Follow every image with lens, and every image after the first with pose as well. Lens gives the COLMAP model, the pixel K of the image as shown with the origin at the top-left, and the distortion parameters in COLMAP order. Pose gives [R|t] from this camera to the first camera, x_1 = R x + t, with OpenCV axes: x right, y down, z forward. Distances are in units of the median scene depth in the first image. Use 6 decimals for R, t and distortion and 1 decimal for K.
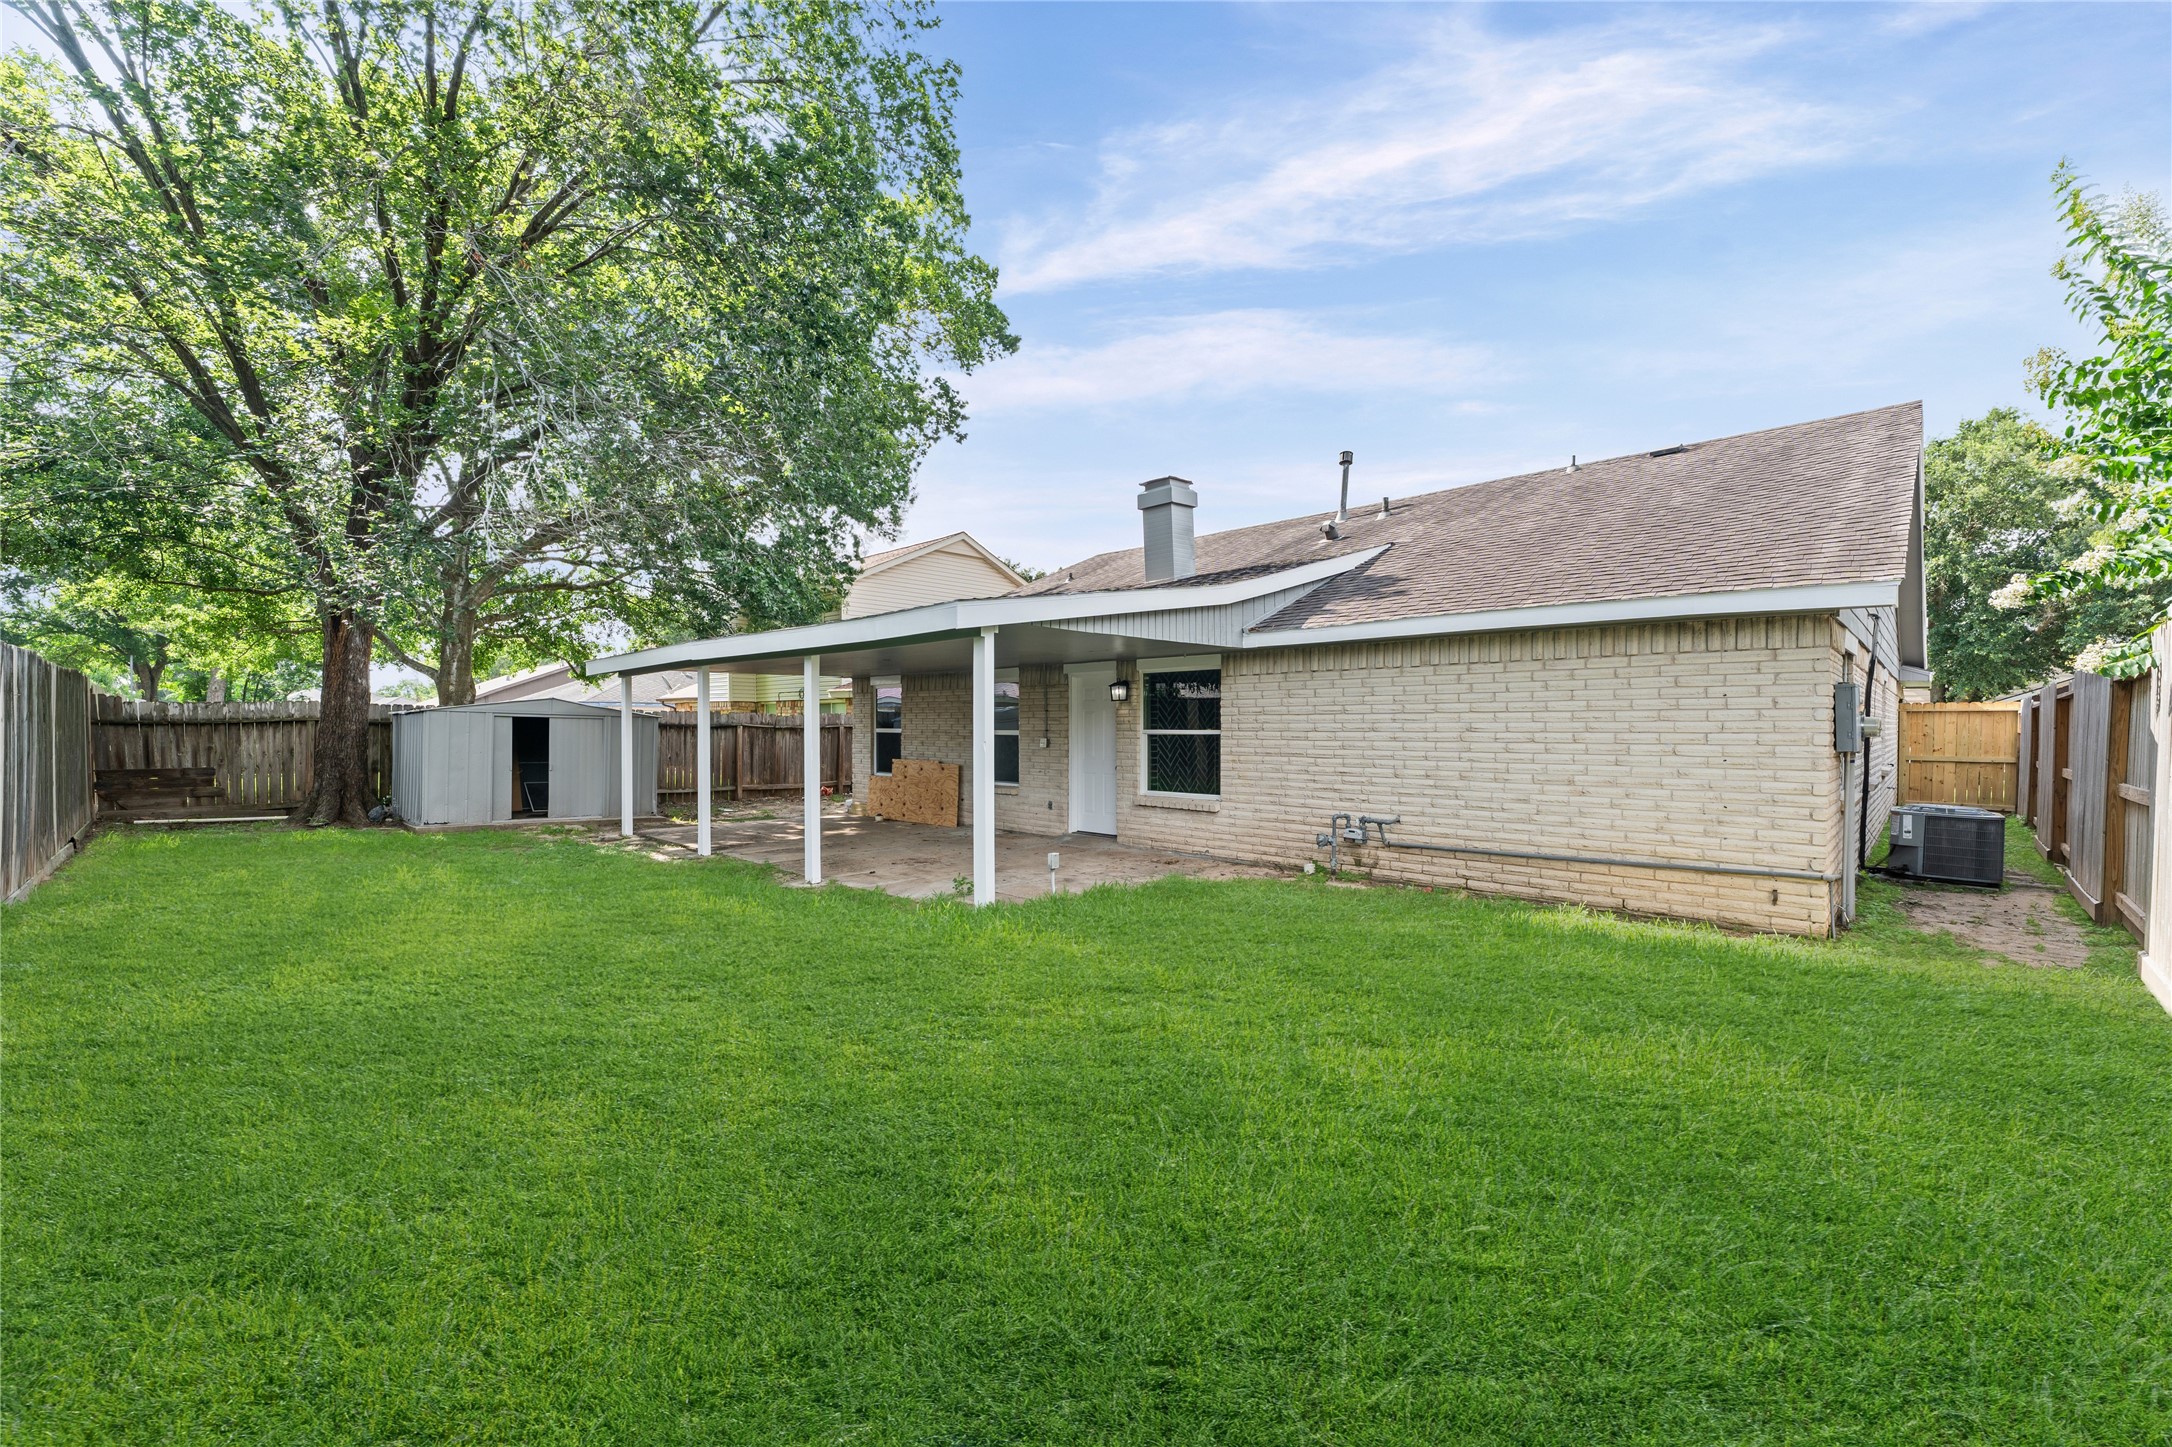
lens RADIAL K [[866.5, 0, 1088.3], [0, 866.5, 731.6], [0, 0, 1]] dist [-0.001121, -0.000043]
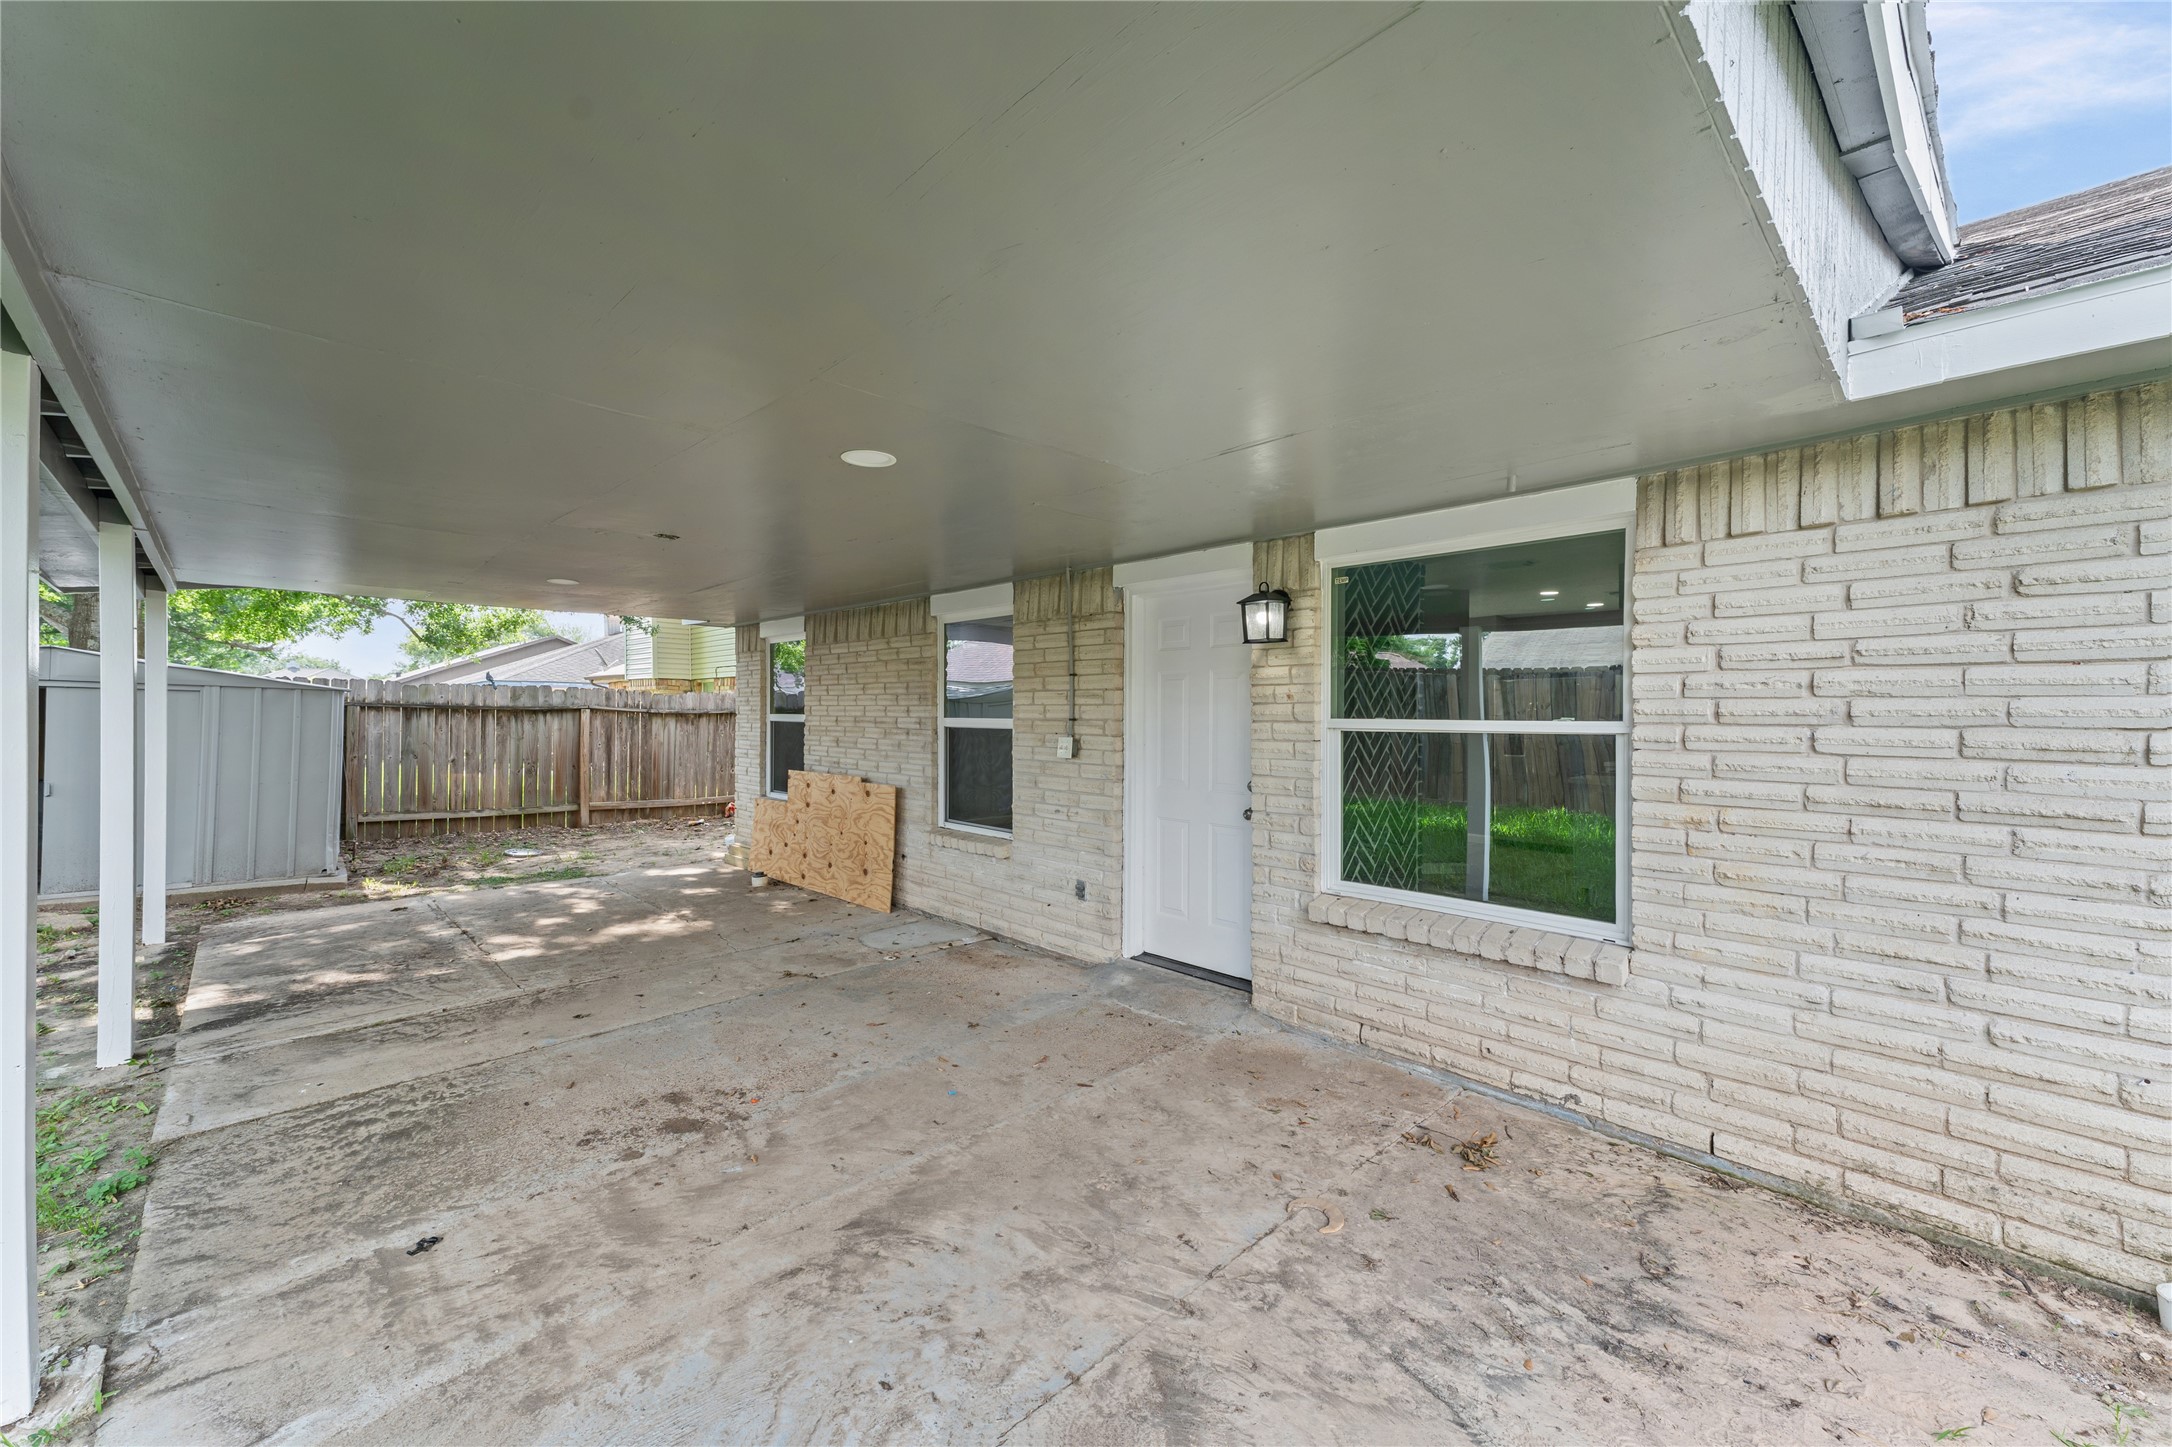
lens RADIAL K [[866.5, 0, 1084.6], [0, 866.5, 714.3], [0, 0, 1]] dist [-0.001121, -0.000043]
pose [[0.999567, 0.003905, -0.029169, -0.032070], [-0.004059, 0.999978, -0.005227, -0.001572], [0.029148, 0.005343, 0.999561, 0.617894]]
